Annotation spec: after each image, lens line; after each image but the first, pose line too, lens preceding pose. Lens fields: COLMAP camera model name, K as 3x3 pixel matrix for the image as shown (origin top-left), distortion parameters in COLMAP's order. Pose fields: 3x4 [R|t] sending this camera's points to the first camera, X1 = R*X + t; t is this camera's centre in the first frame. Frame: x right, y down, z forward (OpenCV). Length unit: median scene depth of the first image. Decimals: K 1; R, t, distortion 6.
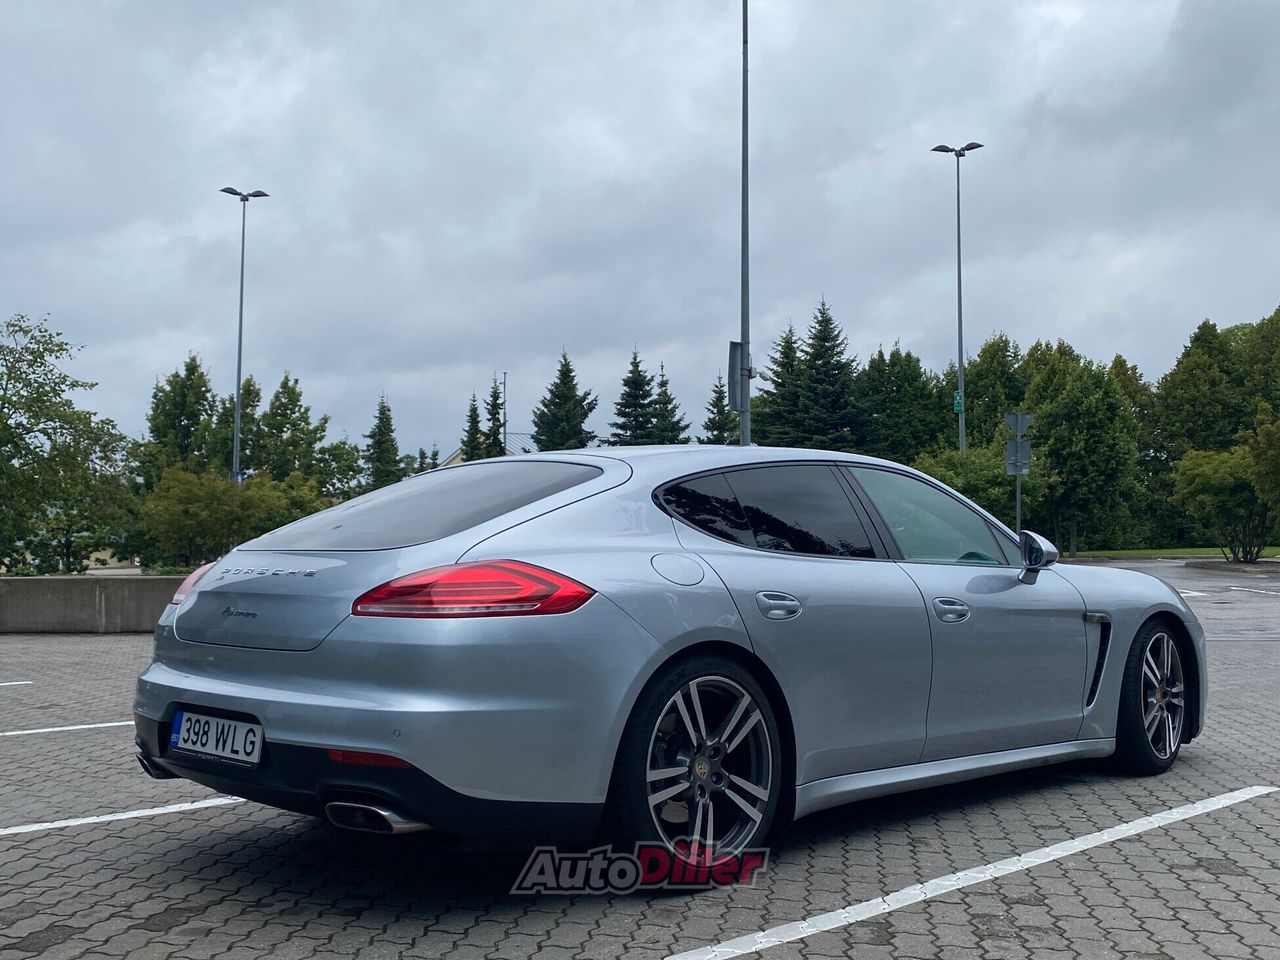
lens RADIAL K [[1395.6, 0, 616.4], [0, 1395.6, 487.7], [0, 0, 1]] dist [0.146639, -0.407243]
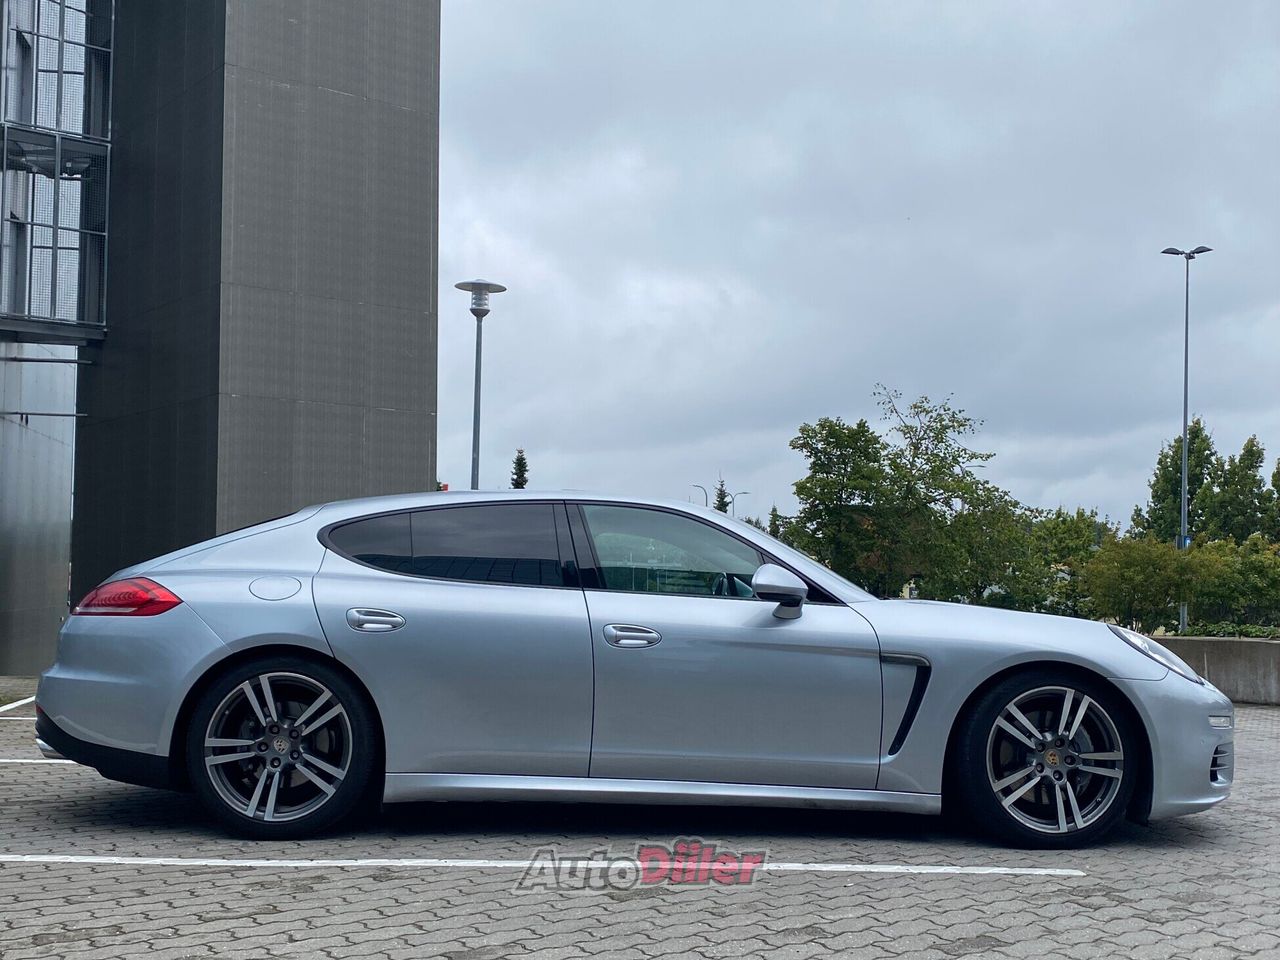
lens RADIAL K [[1406.5, 0, 645.9], [0, 1406.5, 462.6], [0, 0, 1]] dist [0.013630, 0.007231]
pose [[0.739175, -0.051478, -0.671544, 0.836358], [0.006535, 0.997576, -0.069278, 0.025448], [0.673482, 0.046821, 0.737719, 0.193909]]
